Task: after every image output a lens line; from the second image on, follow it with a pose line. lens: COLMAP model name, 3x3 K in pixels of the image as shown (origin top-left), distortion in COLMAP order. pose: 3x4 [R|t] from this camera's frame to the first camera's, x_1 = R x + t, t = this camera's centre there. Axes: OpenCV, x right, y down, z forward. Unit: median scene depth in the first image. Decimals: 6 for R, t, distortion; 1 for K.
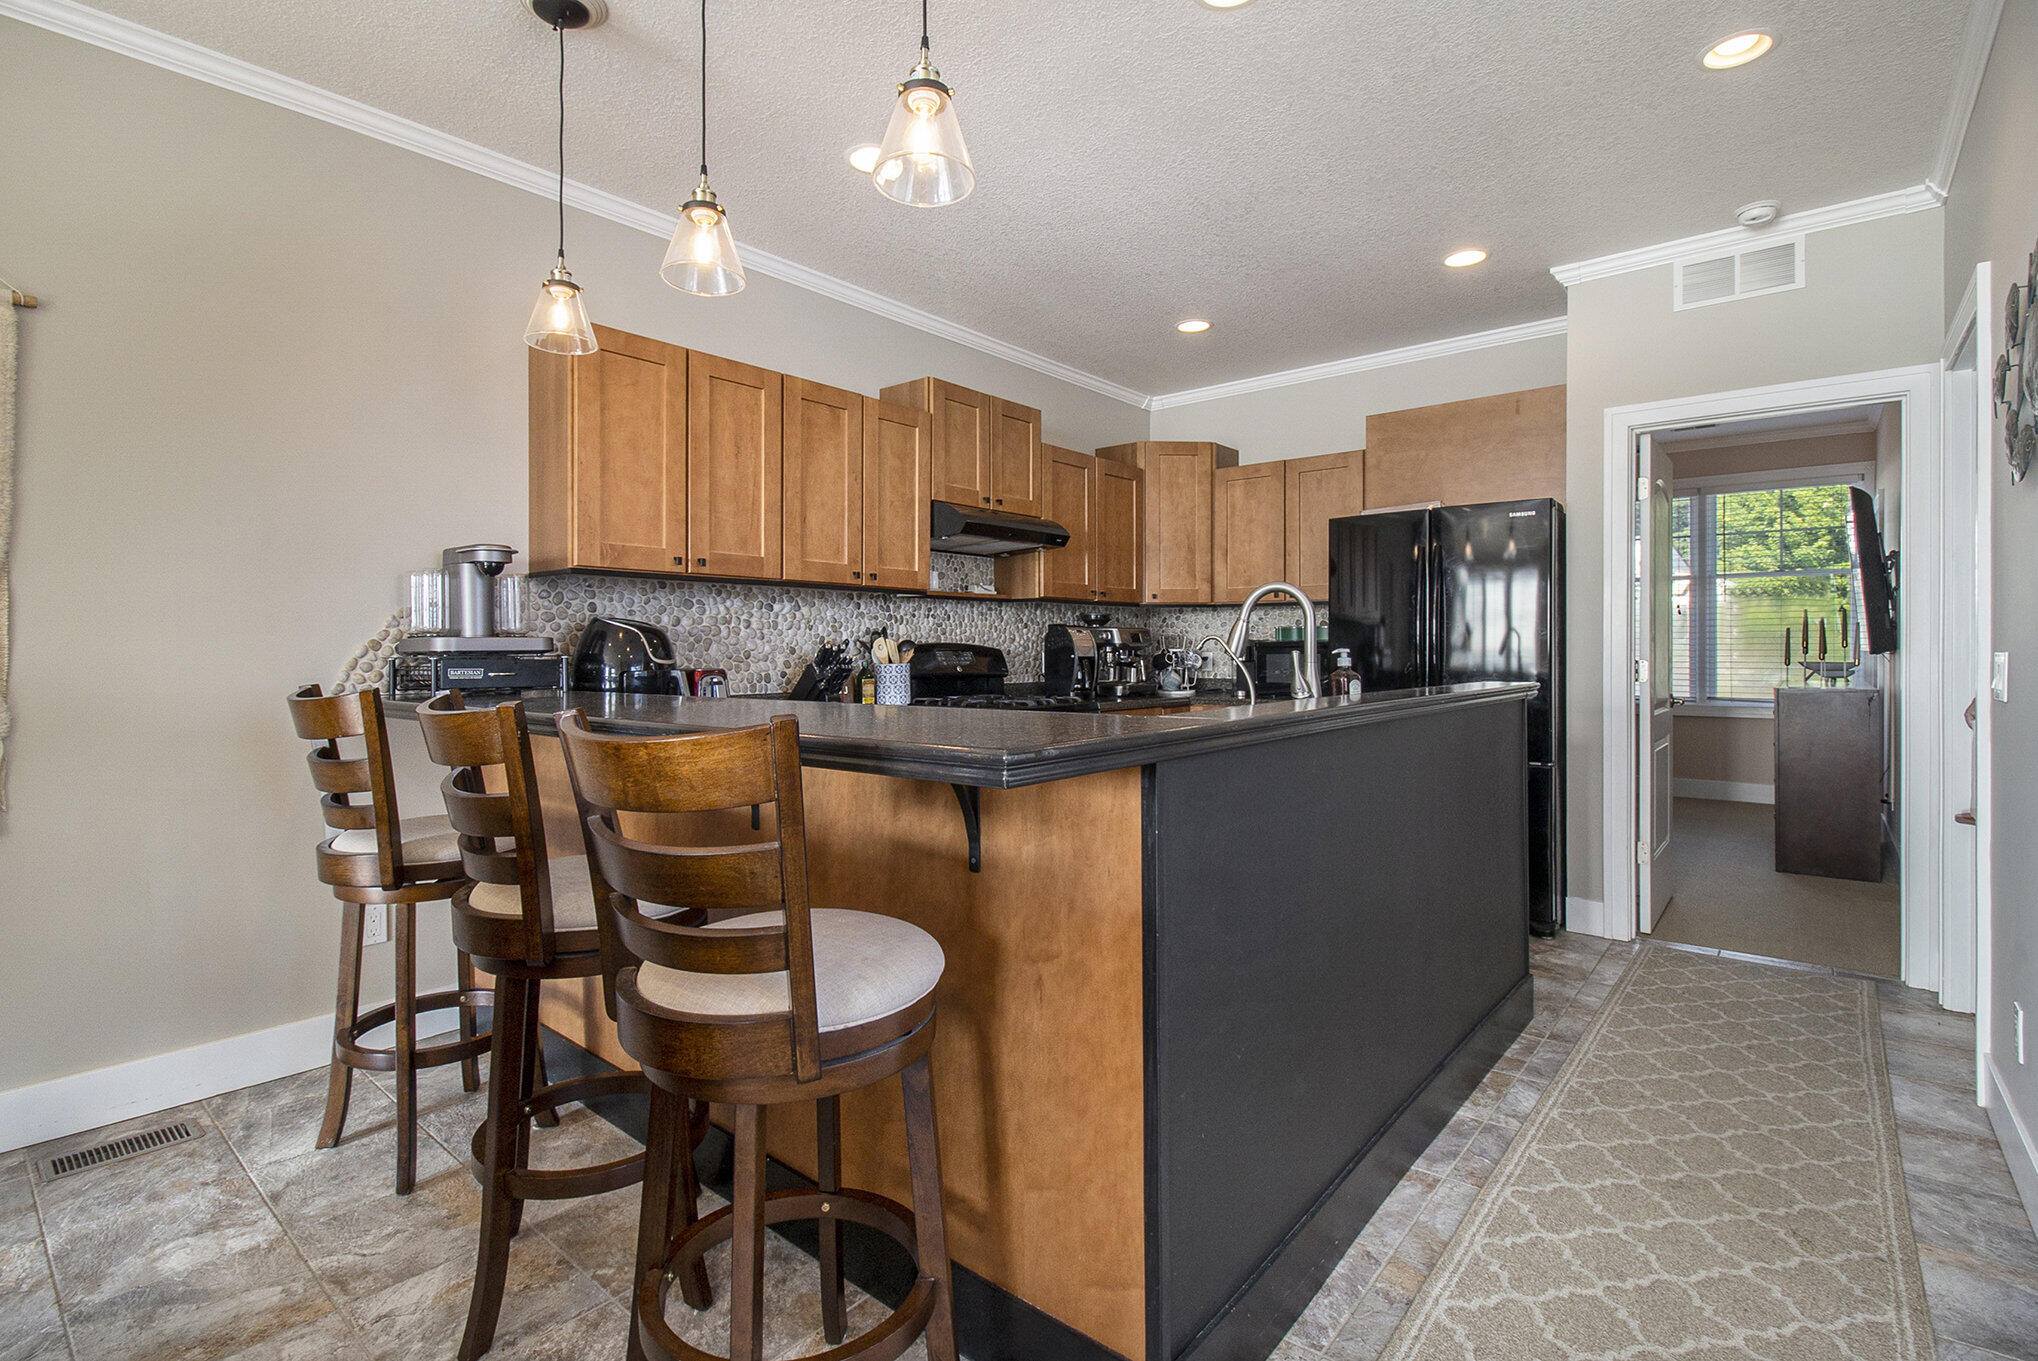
lens RADIAL K [[943.1, 0, 998.6], [0, 943.1, 659.4], [0, 0, 1]] dist [-0.001238, -0.013906]
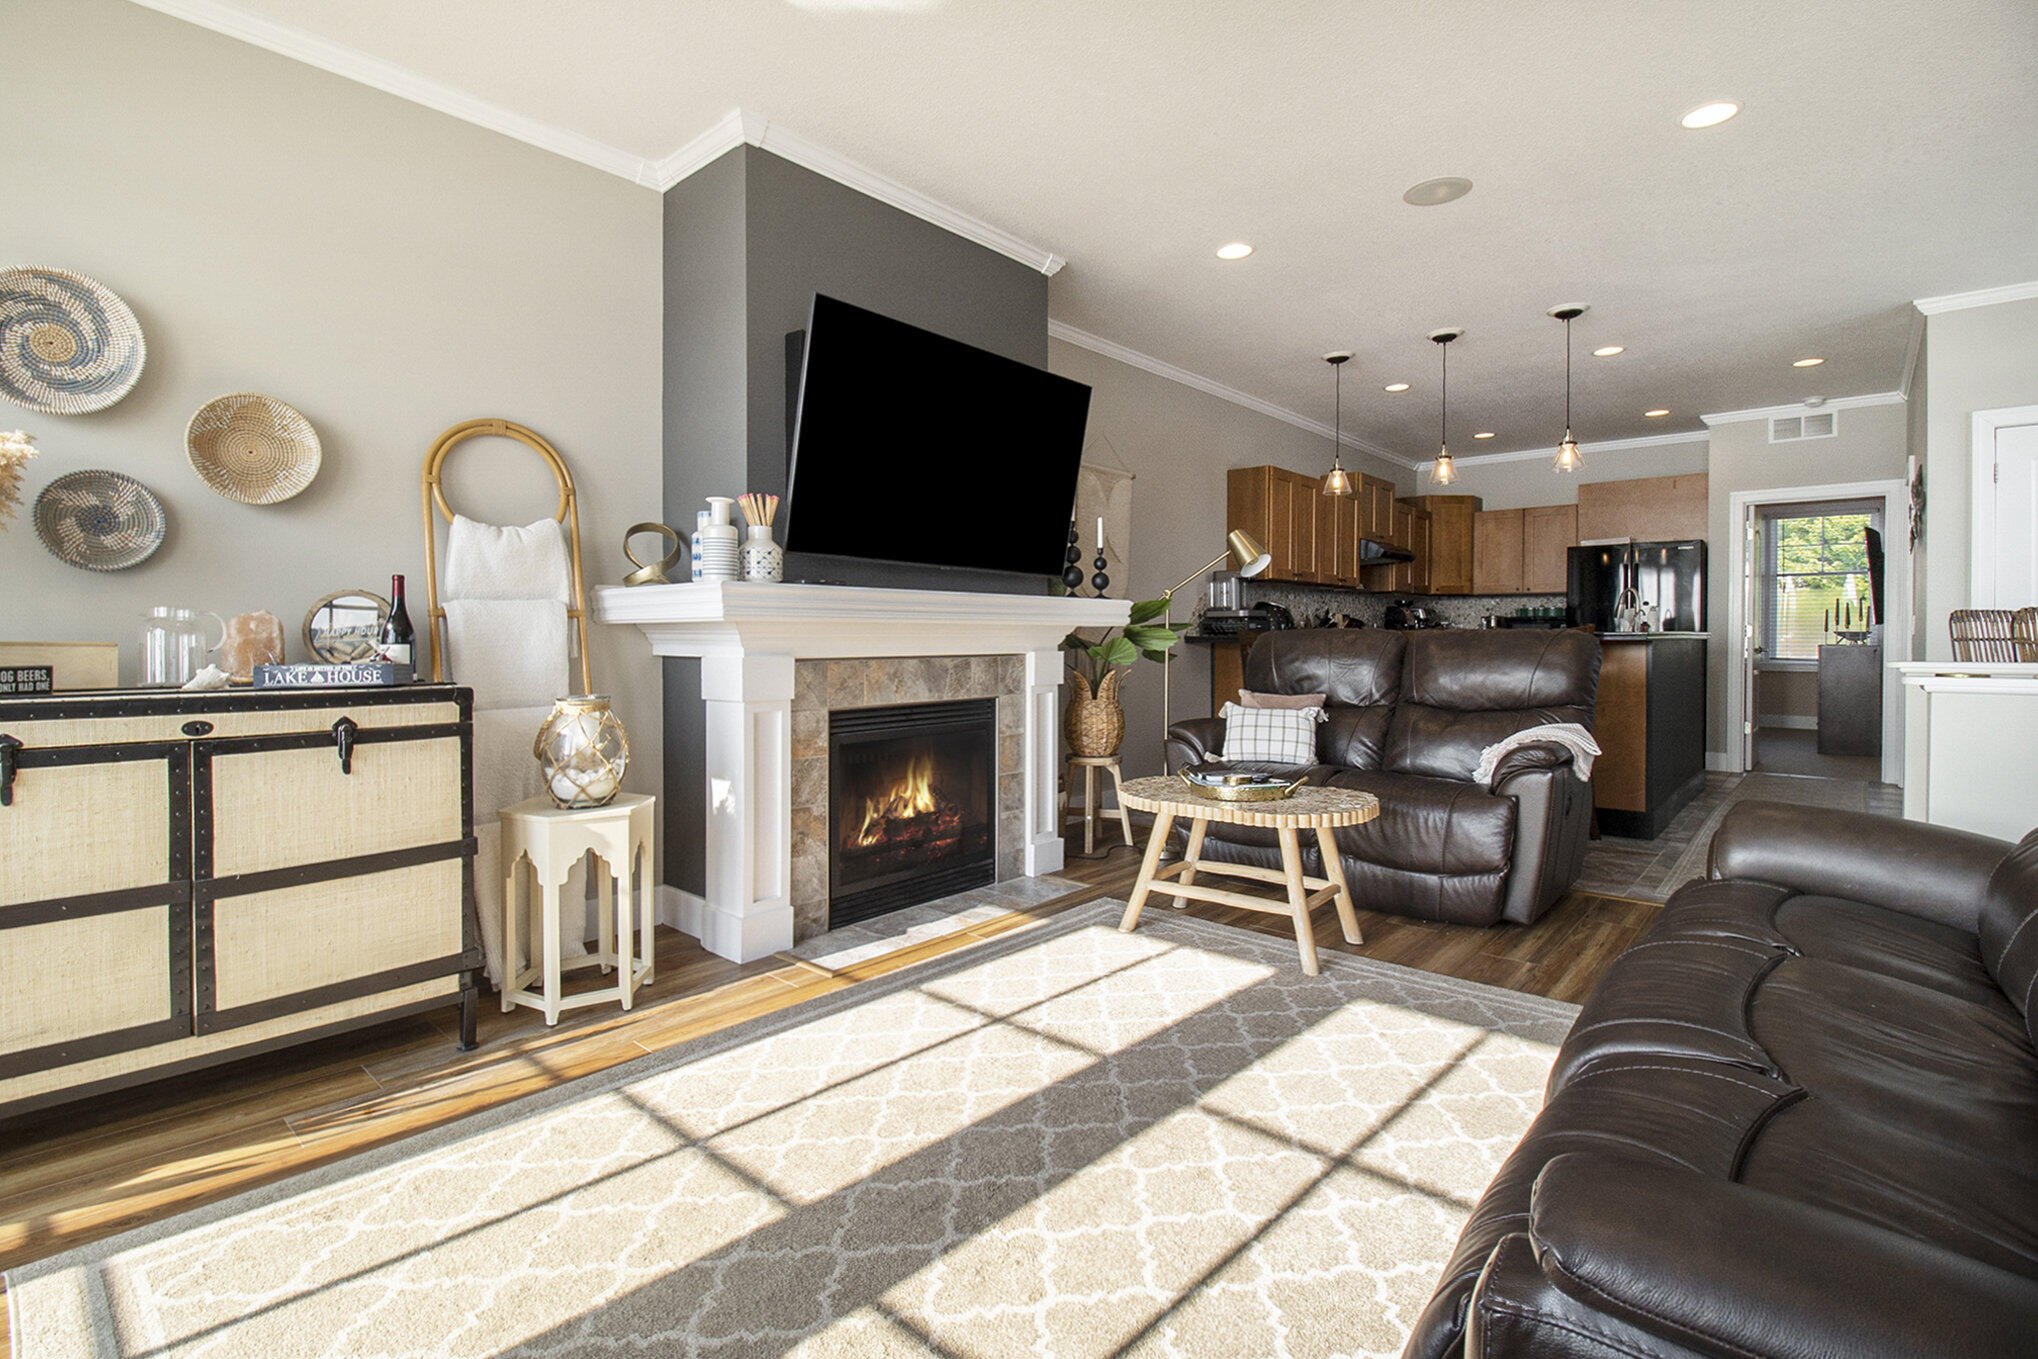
lens RADIAL K [[927.9, 0, 1011.1], [0, 927.9, 653.9], [0, 0, 1]] dist [-0.000839, -0.016089]
pose [[0.999648, 0.002383, -0.026436, -0.616314], [-0.002037, 0.999912, 0.013106, 0.029804], [0.026465, -0.013047, 0.999565, -0.734334]]
